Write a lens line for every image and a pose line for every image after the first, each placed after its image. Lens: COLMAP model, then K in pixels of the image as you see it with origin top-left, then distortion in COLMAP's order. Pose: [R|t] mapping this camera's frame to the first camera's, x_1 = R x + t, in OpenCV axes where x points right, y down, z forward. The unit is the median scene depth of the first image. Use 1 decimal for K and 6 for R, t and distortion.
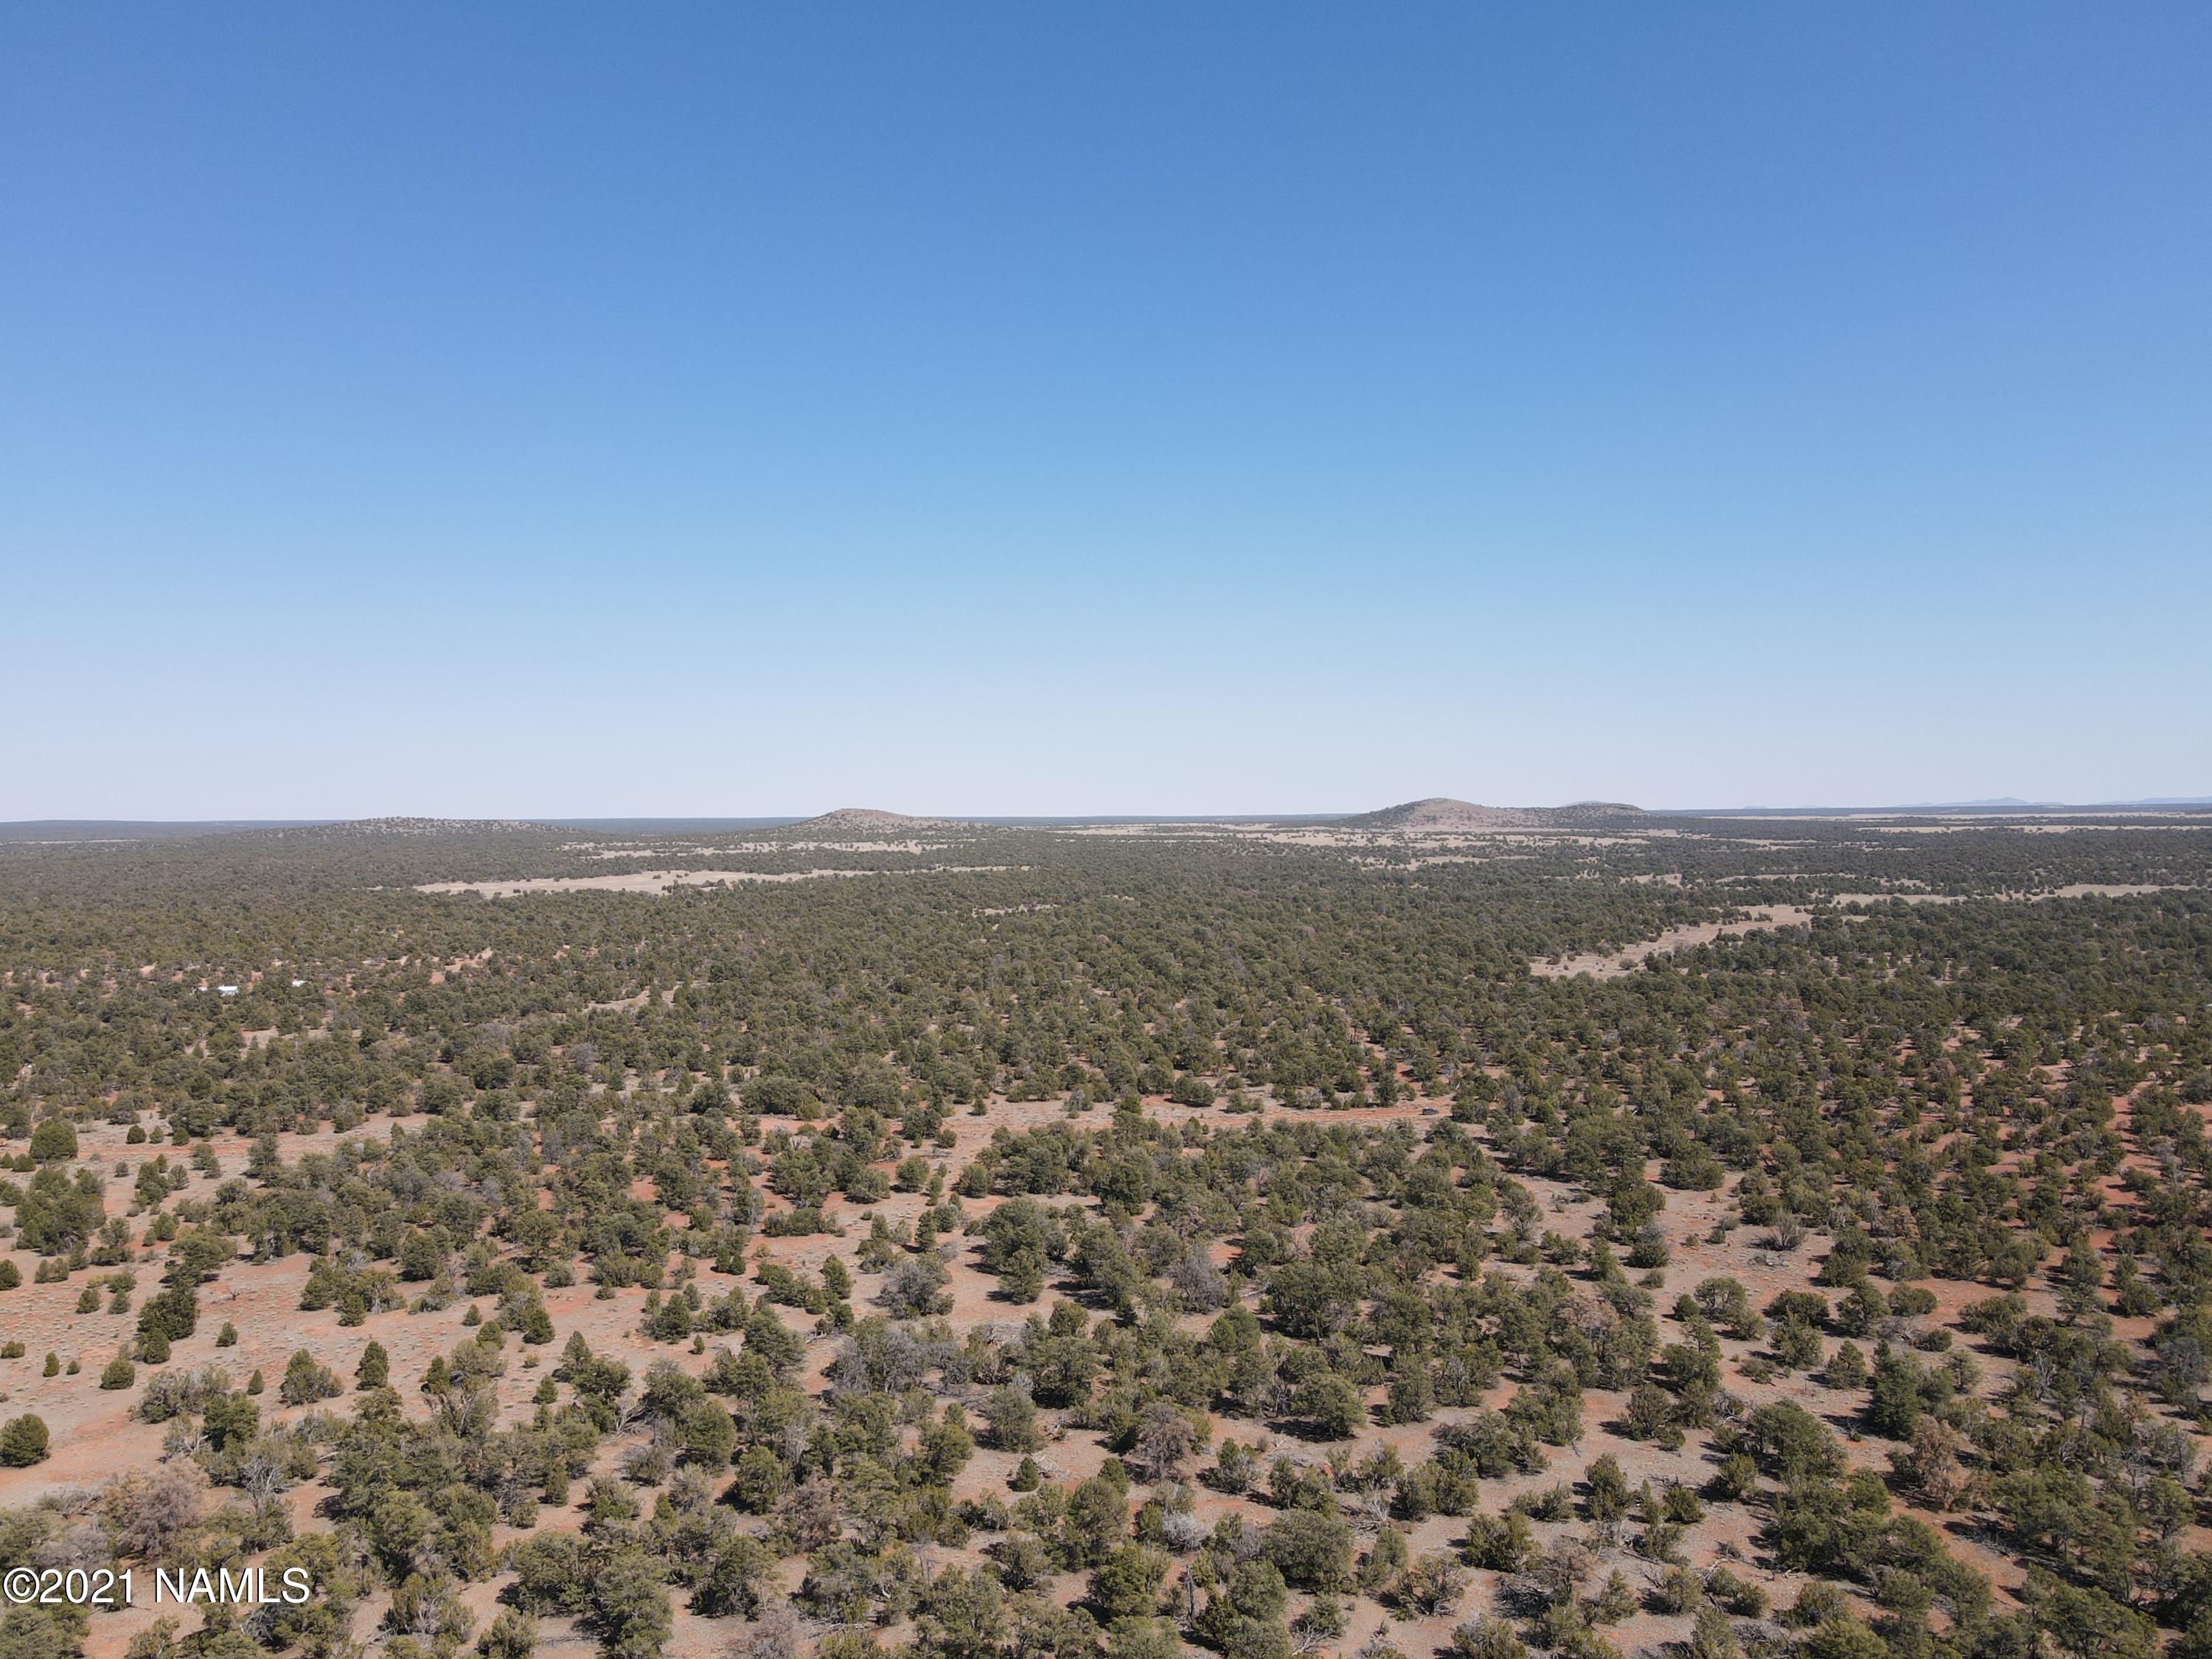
lens RADIAL K [[1621.7, 0, 1106.0], [0, 1621.7, 829.5], [0, 0, 1]] dist [-0.008250, 0.046835]
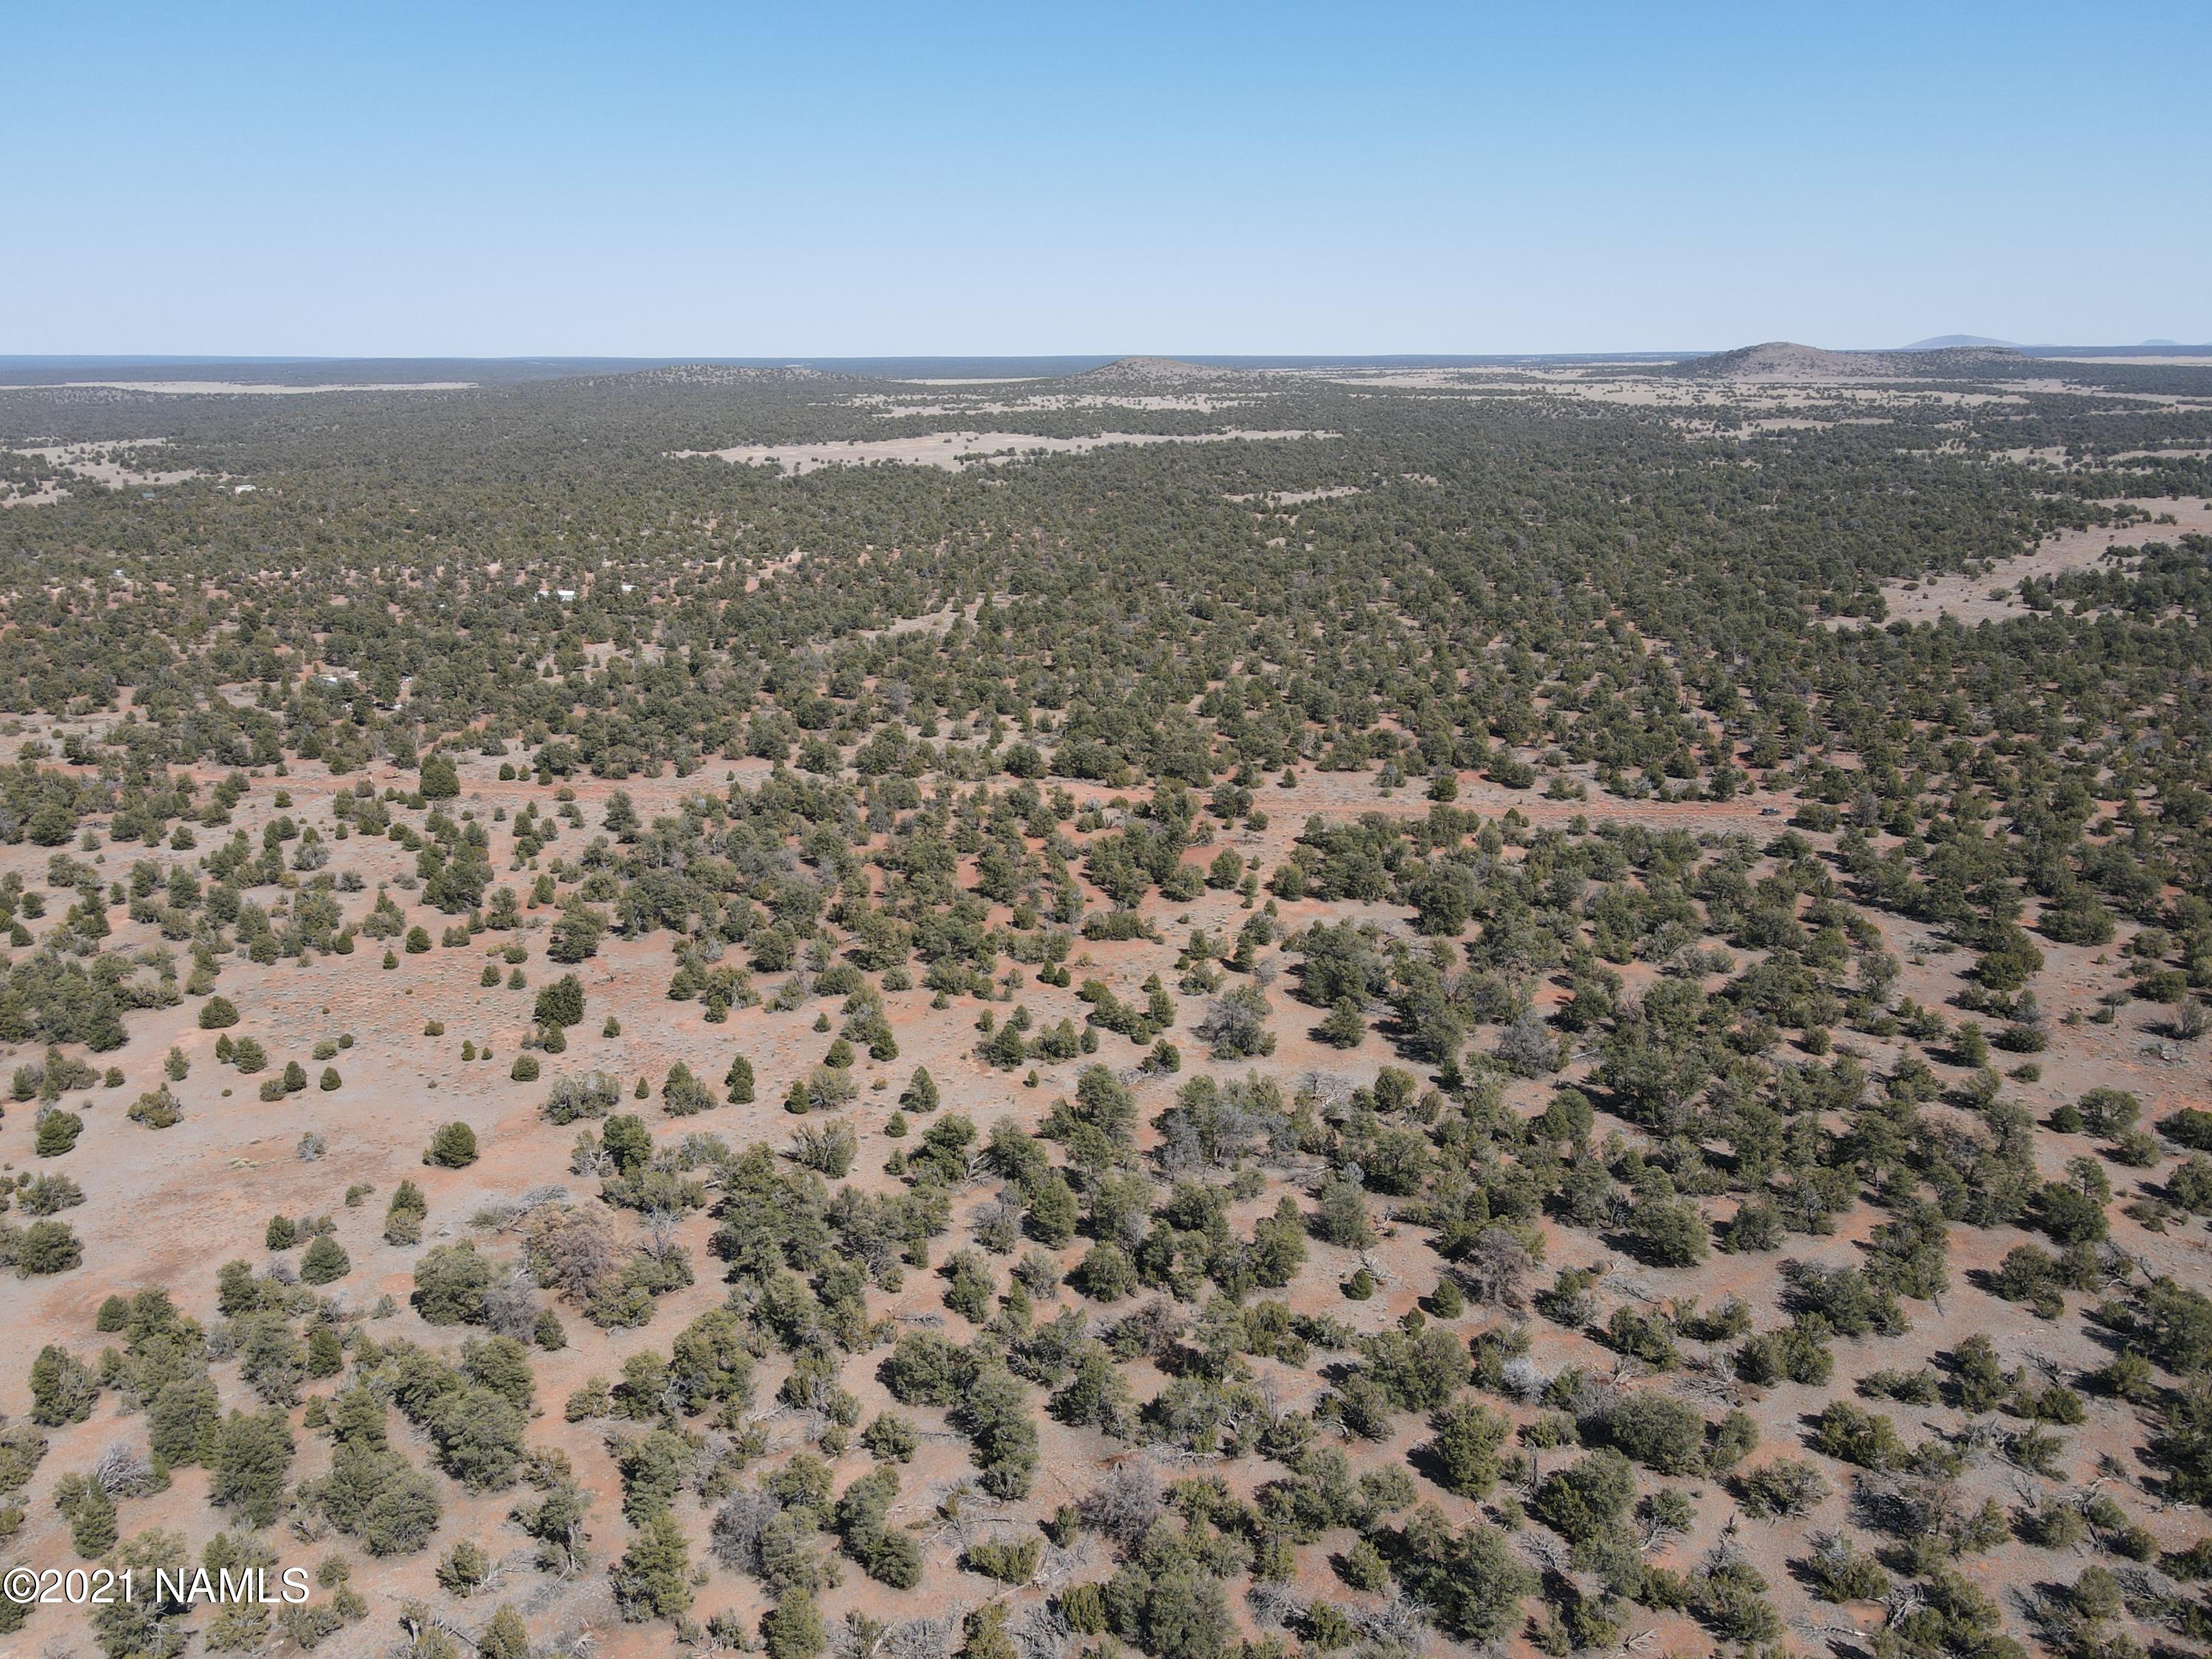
lens RADIAL K [[1621.7, 0, 1106.0], [0, 1621.7, 829.5], [0, 0, 1]] dist [-0.008250, 0.046835]
pose [[0.985119, 0.049697, -0.164529, -0.029776], [-0.002502, 0.961328, 0.275394, -0.088244], [0.171853, -0.270885, 0.947147, 0.046250]]
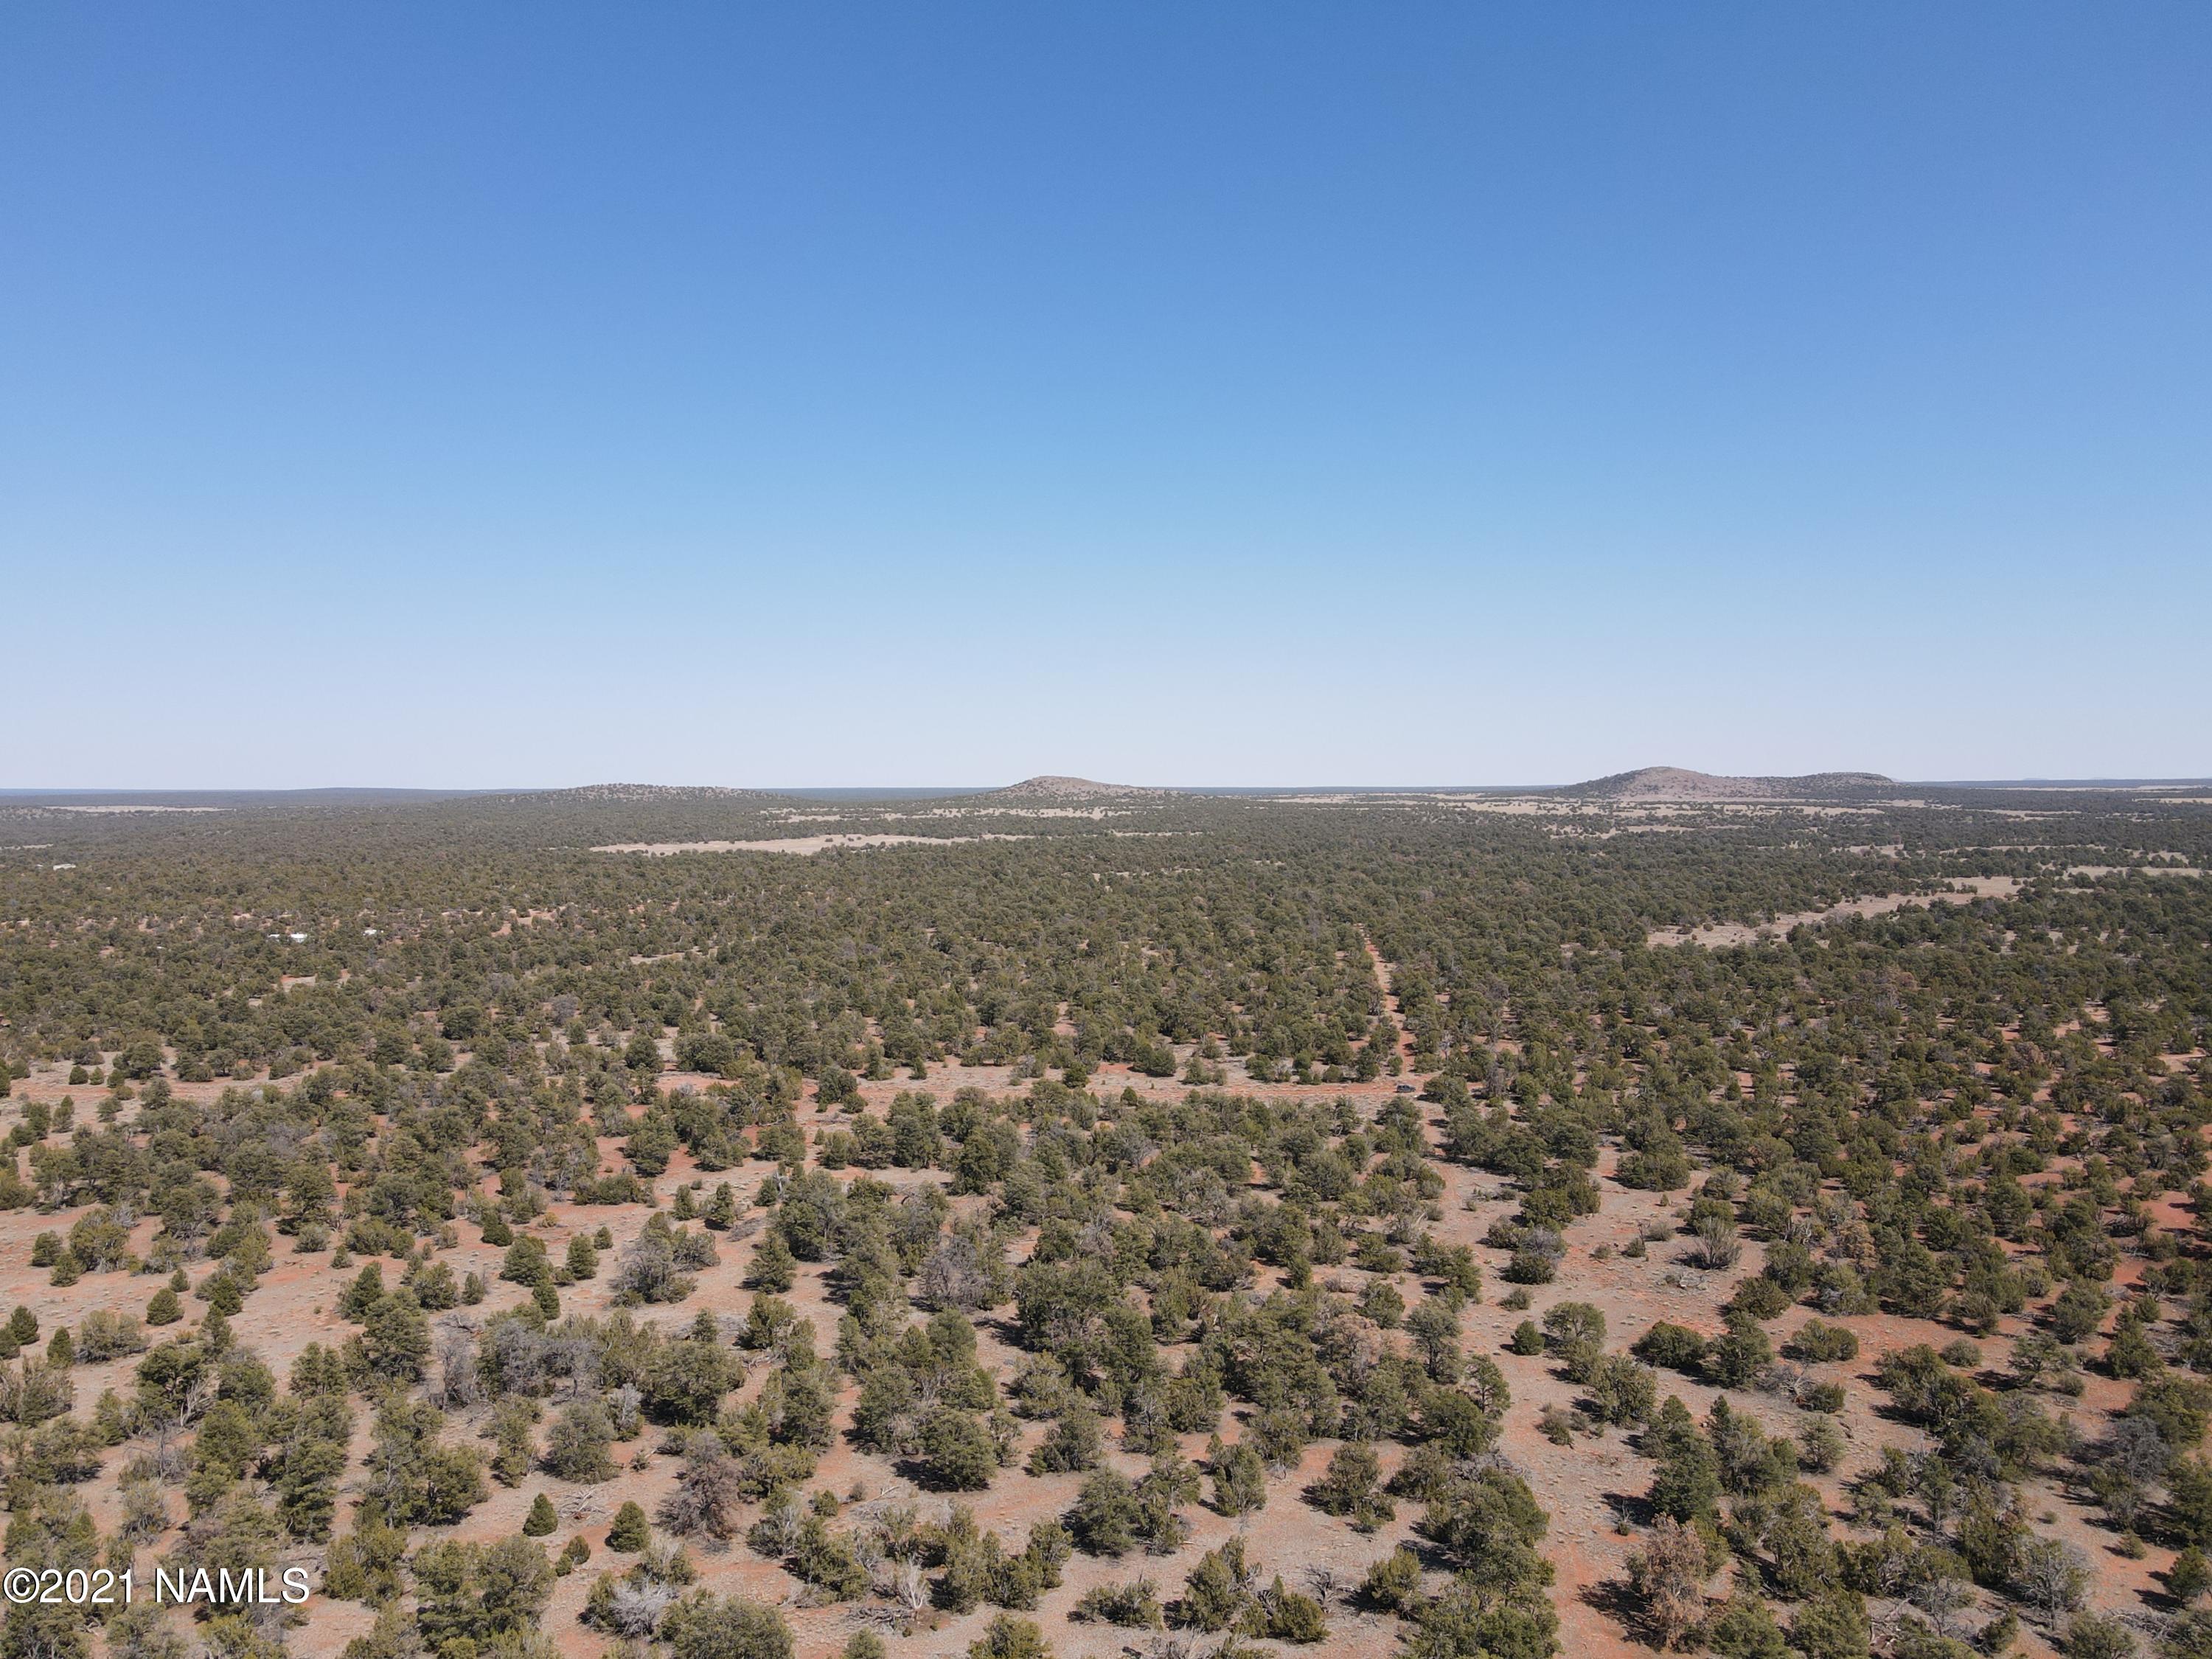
lens RADIAL K [[1621.7, 0, 1106.0], [0, 1621.7, 829.5], [0, 0, 1]] dist [-0.008250, 0.046835]
pose [[0.990334, 0.005952, -0.138579, 0.190640], [-0.003504, 0.999834, 0.017904, 0.022600], [0.138662, -0.017246, 0.990190, 0.134899]]
